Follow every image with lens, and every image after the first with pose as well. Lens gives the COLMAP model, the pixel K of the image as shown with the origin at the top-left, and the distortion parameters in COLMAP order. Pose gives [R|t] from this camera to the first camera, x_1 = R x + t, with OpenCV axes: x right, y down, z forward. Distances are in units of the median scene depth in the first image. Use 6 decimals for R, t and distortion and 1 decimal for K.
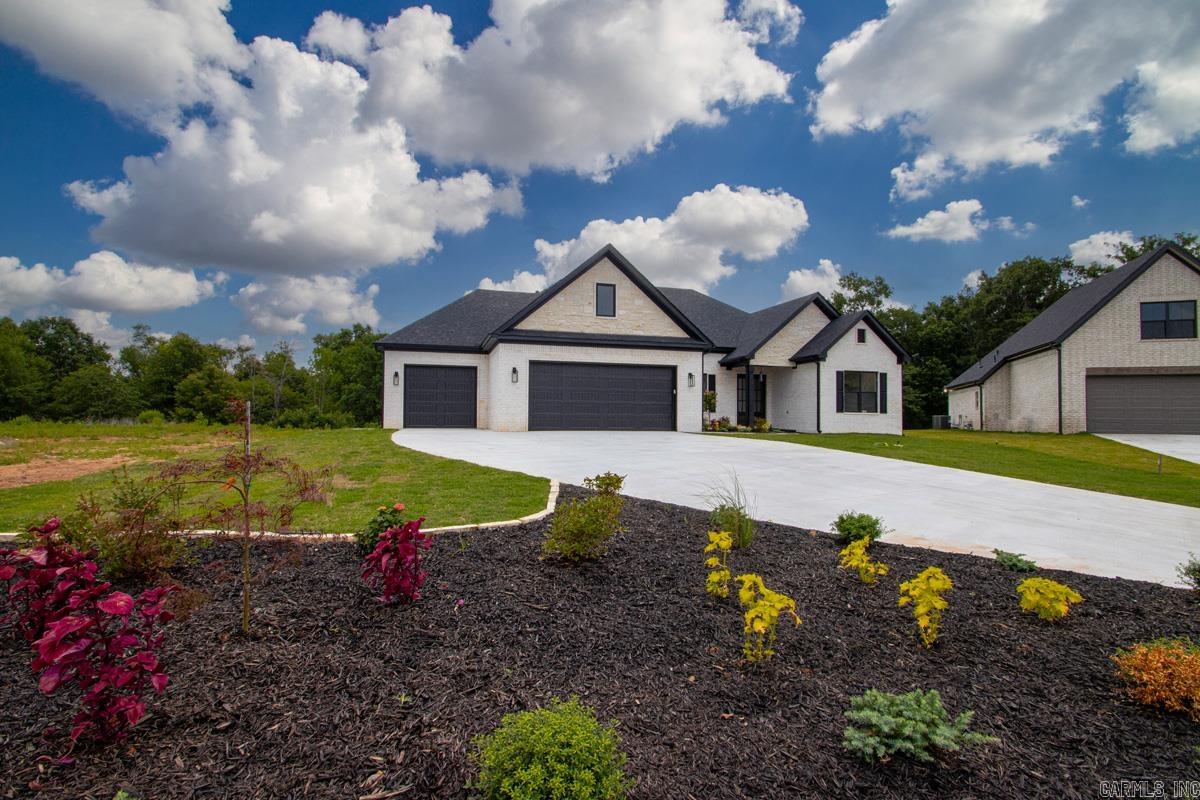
lens RADIAL K [[489.6, 0, 600.0], [0, 489.6, 400.0], [0, 0, 1]] dist [-0.000455, -0.000116]
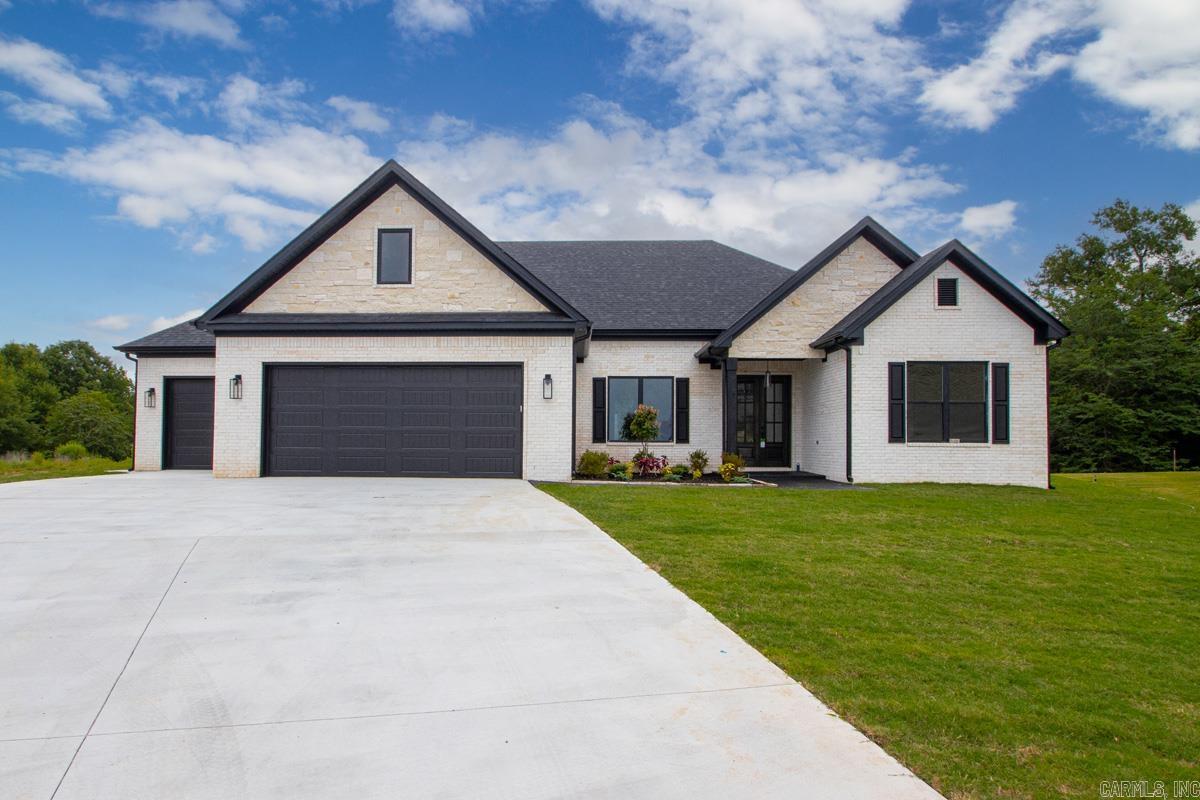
lens RADIAL K [[658.0, 0, 574.0], [0, 658.0, 412.9], [0, 0, 1]] dist [-0.009607, -0.001893]
pose [[0.961210, -0.017970, -0.275232, 0.353287], [0.013439, 0.999742, -0.018339, 0.002218], [0.275490, 0.013928, 0.961203, 0.242034]]
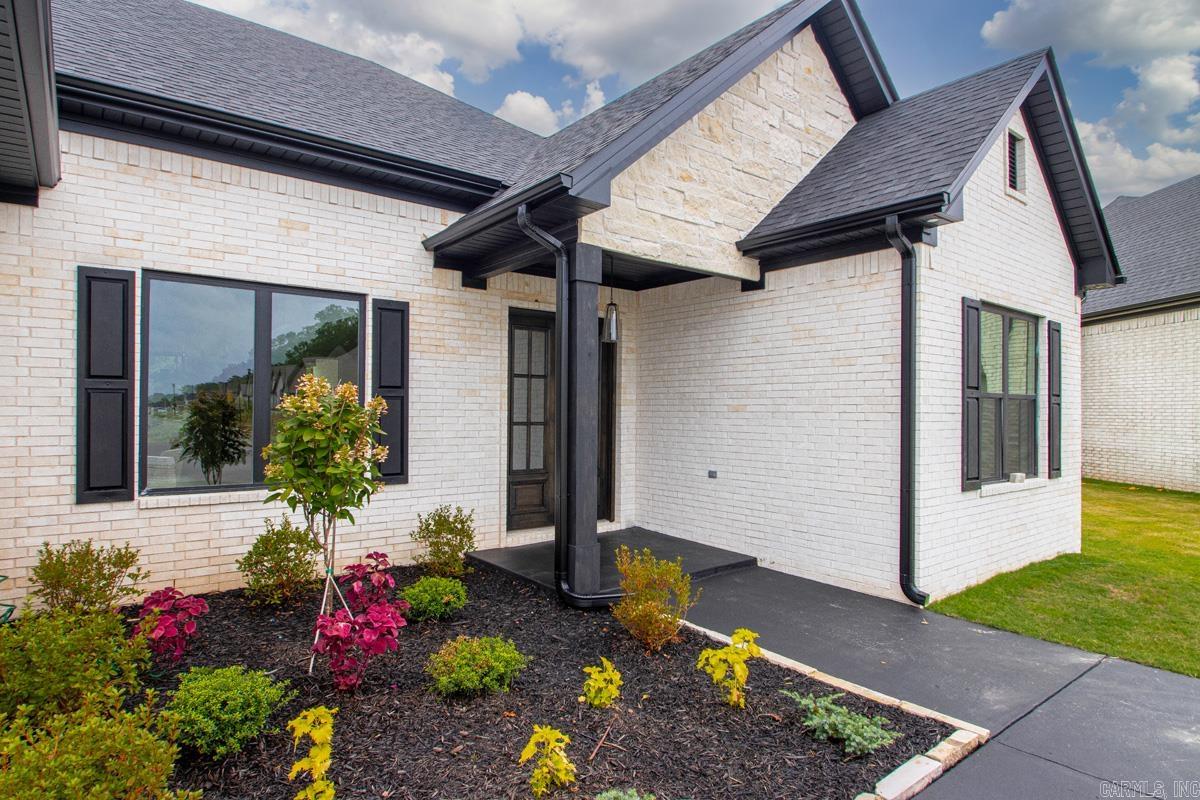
lens RADIAL K [[658.0, 0, 574.0], [0, 658.0, 412.9], [0, 0, 1]] dist [-0.009607, -0.001893]
pose [[0.930427, -0.000755, 0.366477, 0.220011], [-0.011558, 0.999440, 0.031402, -0.016064], [-0.366296, -0.033453, 0.929897, 0.792548]]
